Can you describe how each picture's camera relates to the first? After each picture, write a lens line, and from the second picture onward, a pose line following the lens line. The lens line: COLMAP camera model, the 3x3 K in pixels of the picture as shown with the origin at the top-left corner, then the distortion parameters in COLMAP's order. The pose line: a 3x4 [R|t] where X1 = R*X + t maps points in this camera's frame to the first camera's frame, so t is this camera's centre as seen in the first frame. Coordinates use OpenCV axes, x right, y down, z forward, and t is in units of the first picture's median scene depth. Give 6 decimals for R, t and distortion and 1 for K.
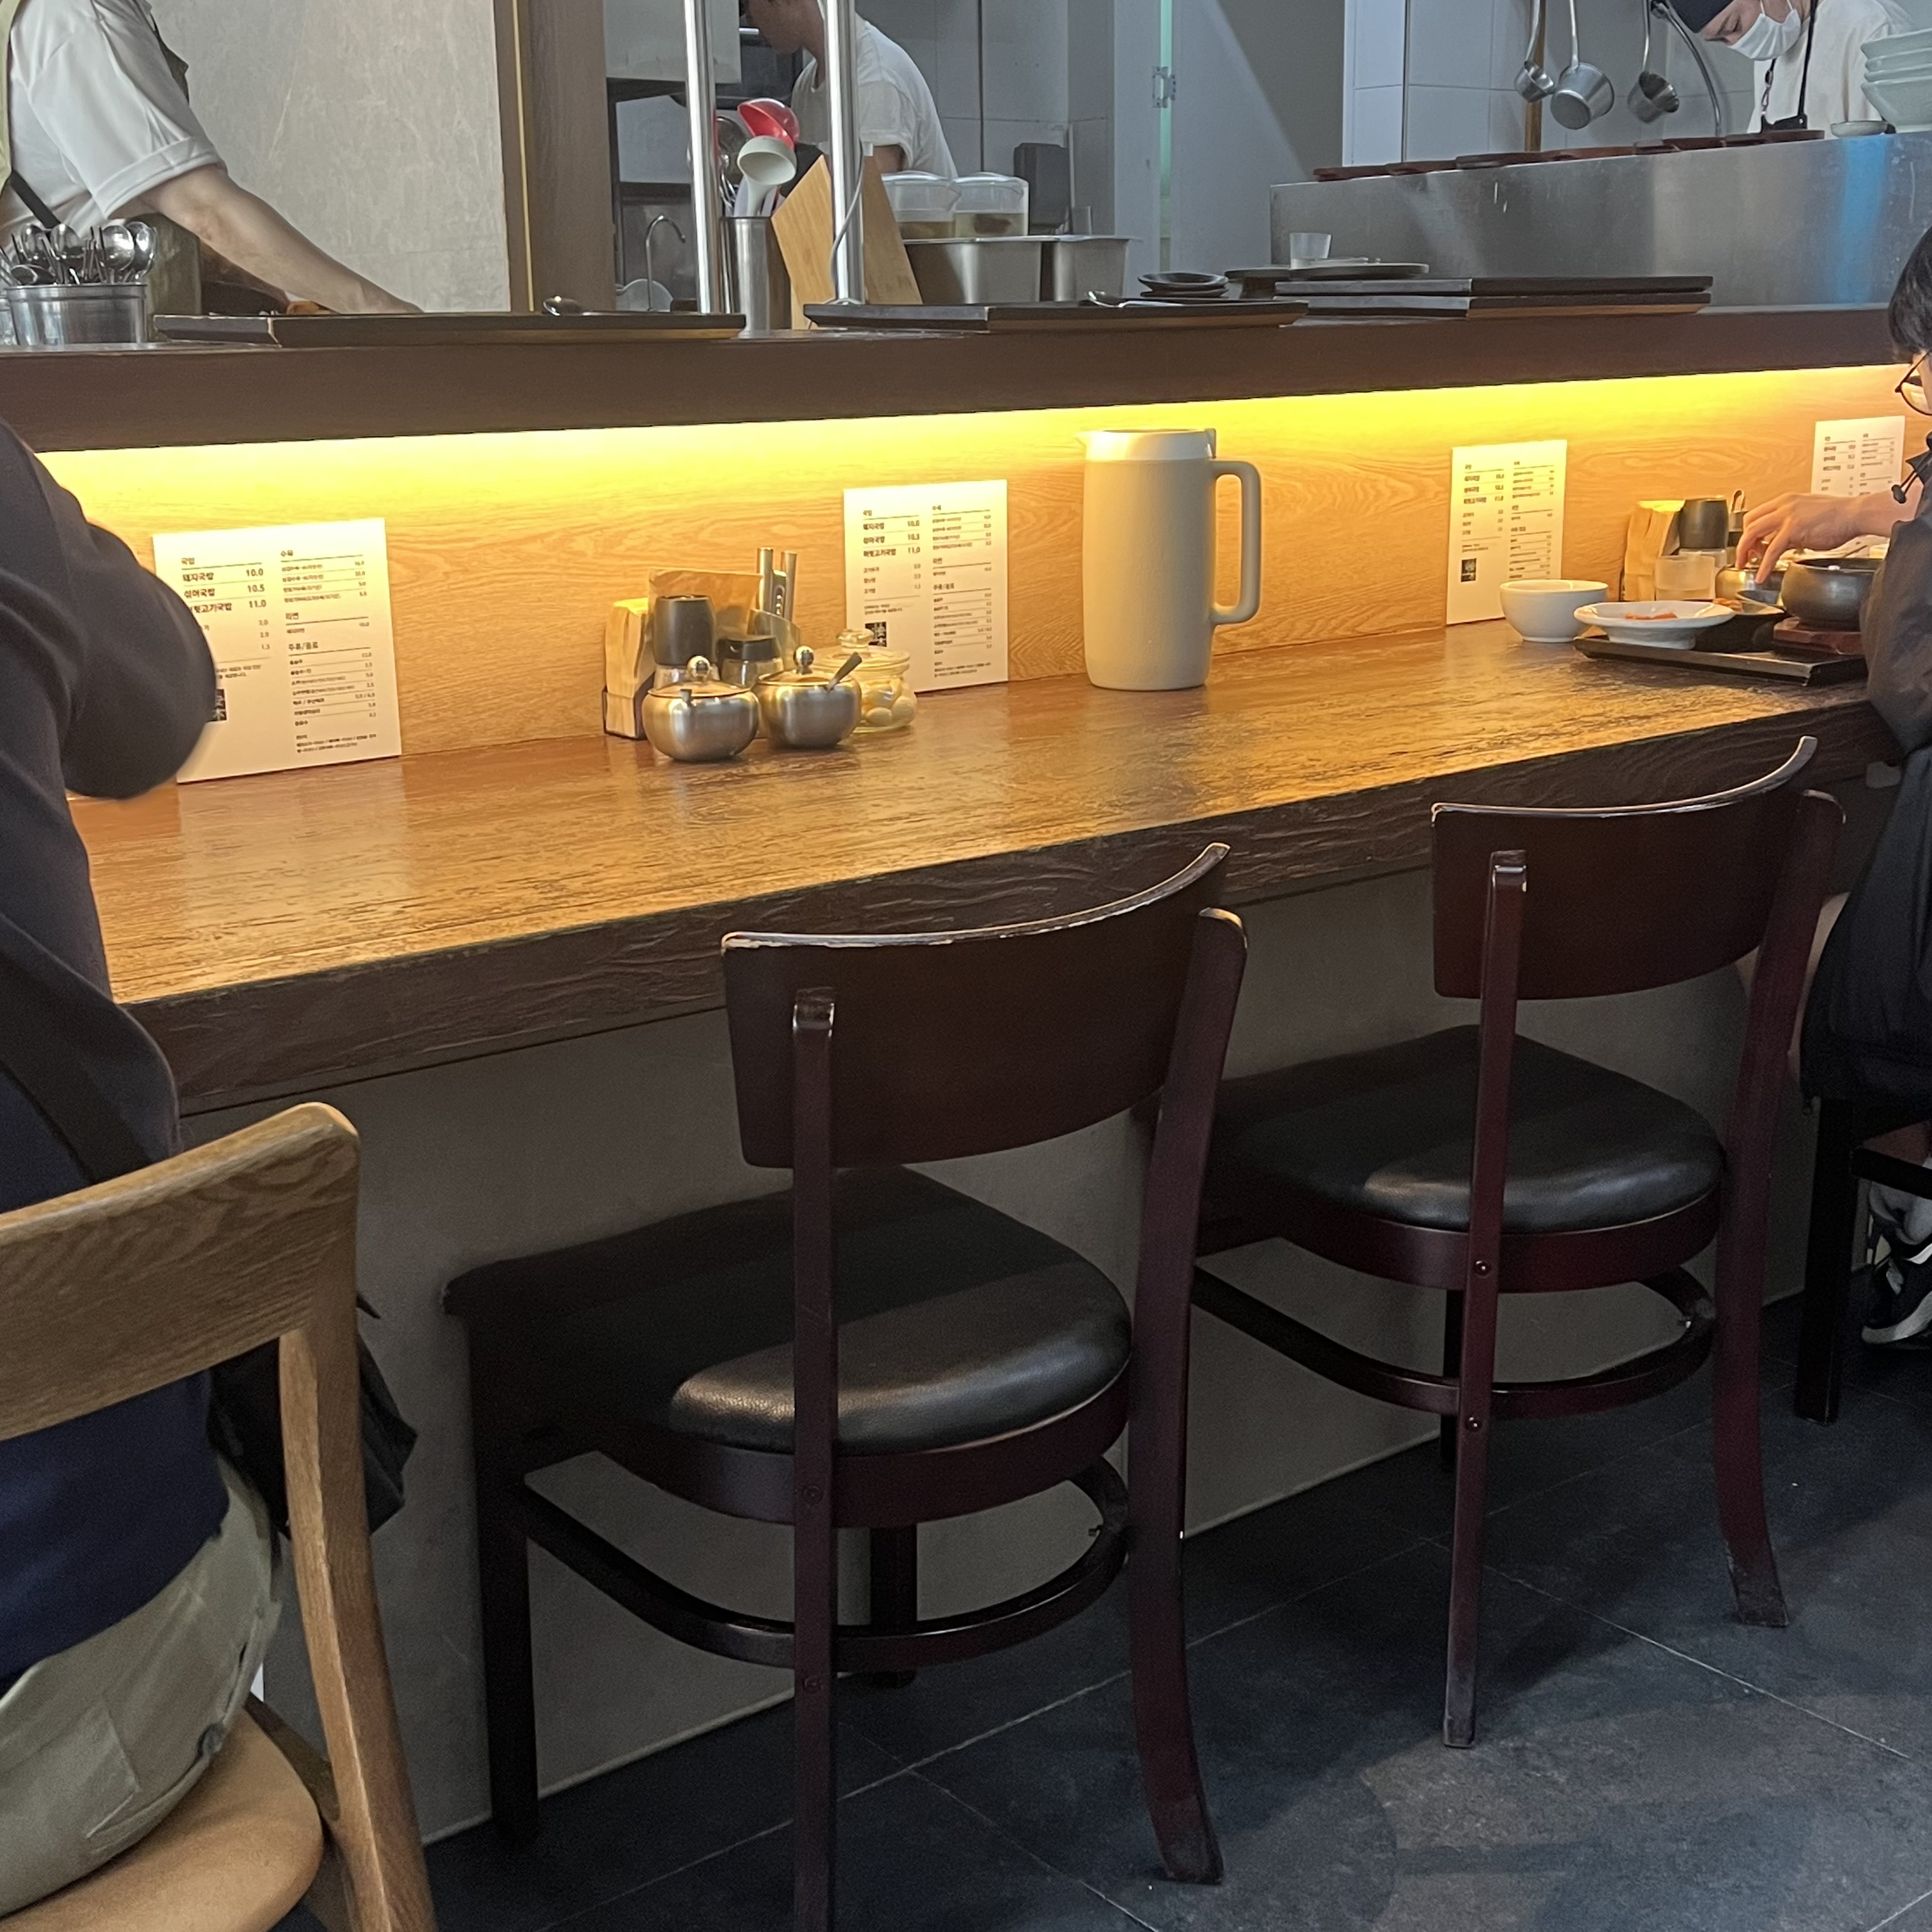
lens RADIAL K [[2631.8, 0, 966.0], [0, 2631.8, 966.0], [0, 0, 1]] dist [0.006066, 0.023936]
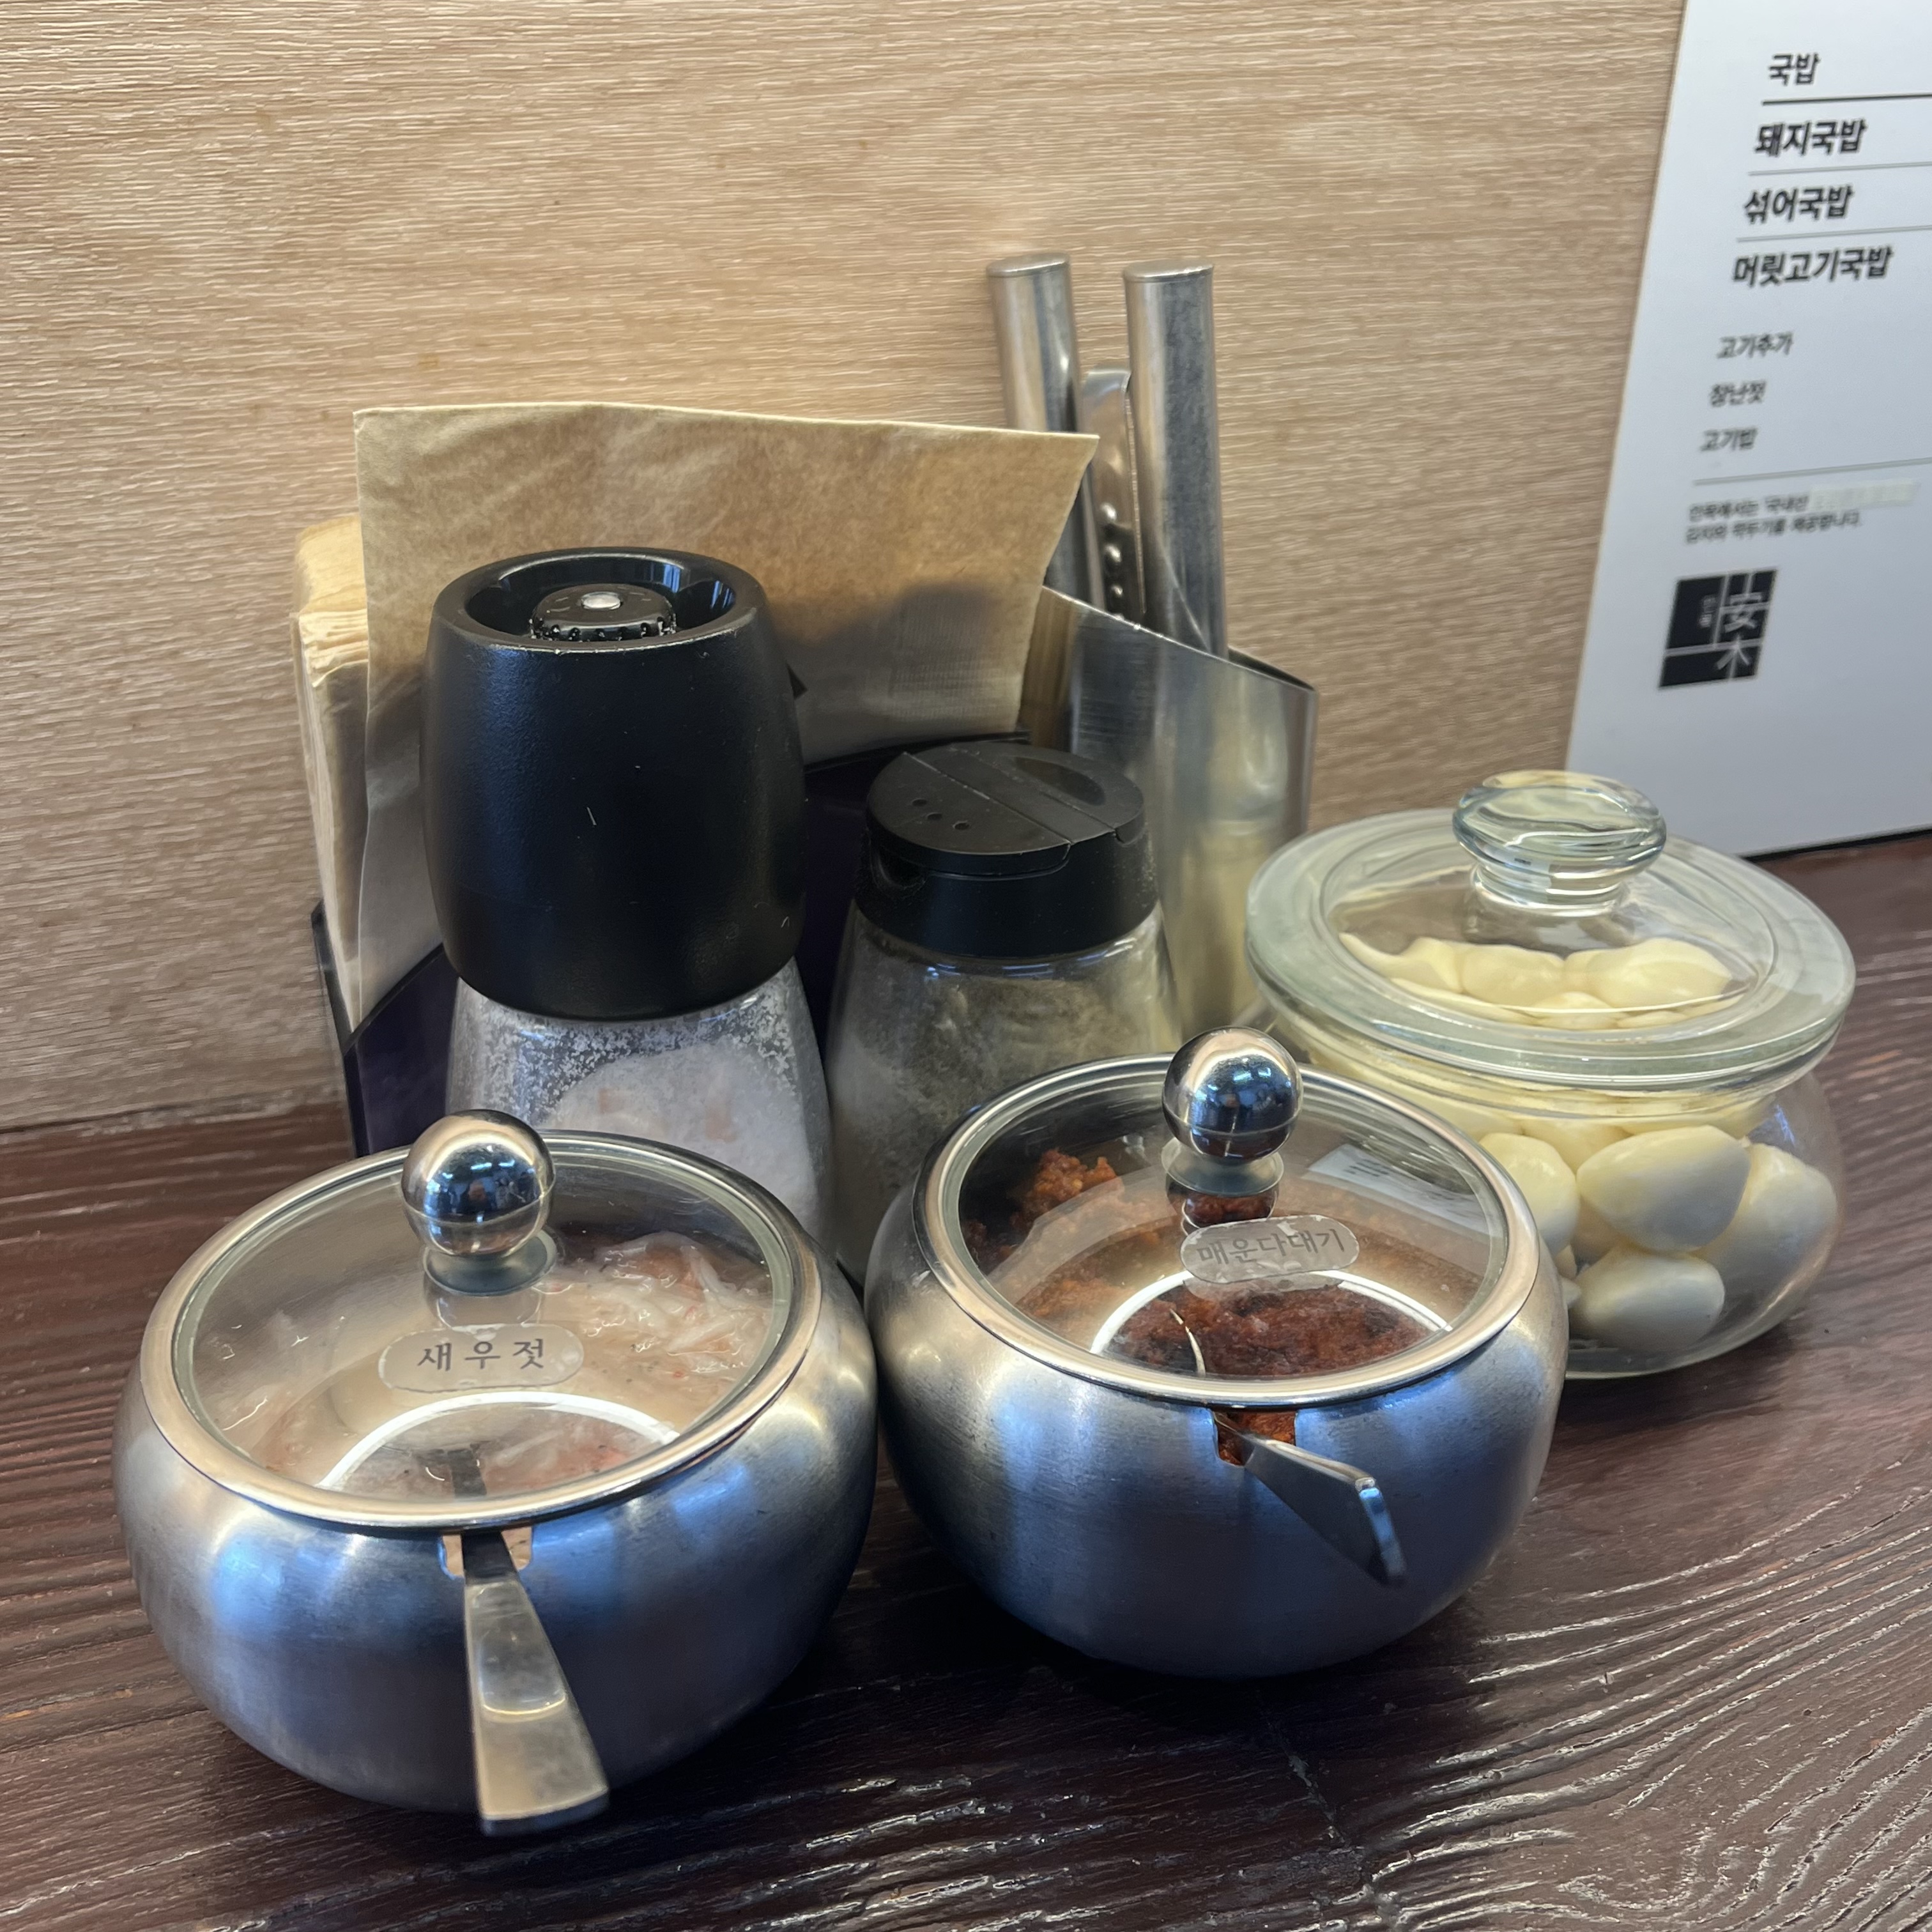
lens RADIAL K [[2102.7, 0, 966.0], [0, 2102.7, 966.0], [0, 0, 1]] dist [0.001848, 0.014586]
pose [[0.930848, 0.192187, -0.310782, -0.034026], [-0.101496, 0.953032, 0.285356, -0.150176], [0.351027, -0.234080, 0.906635, 0.835790]]
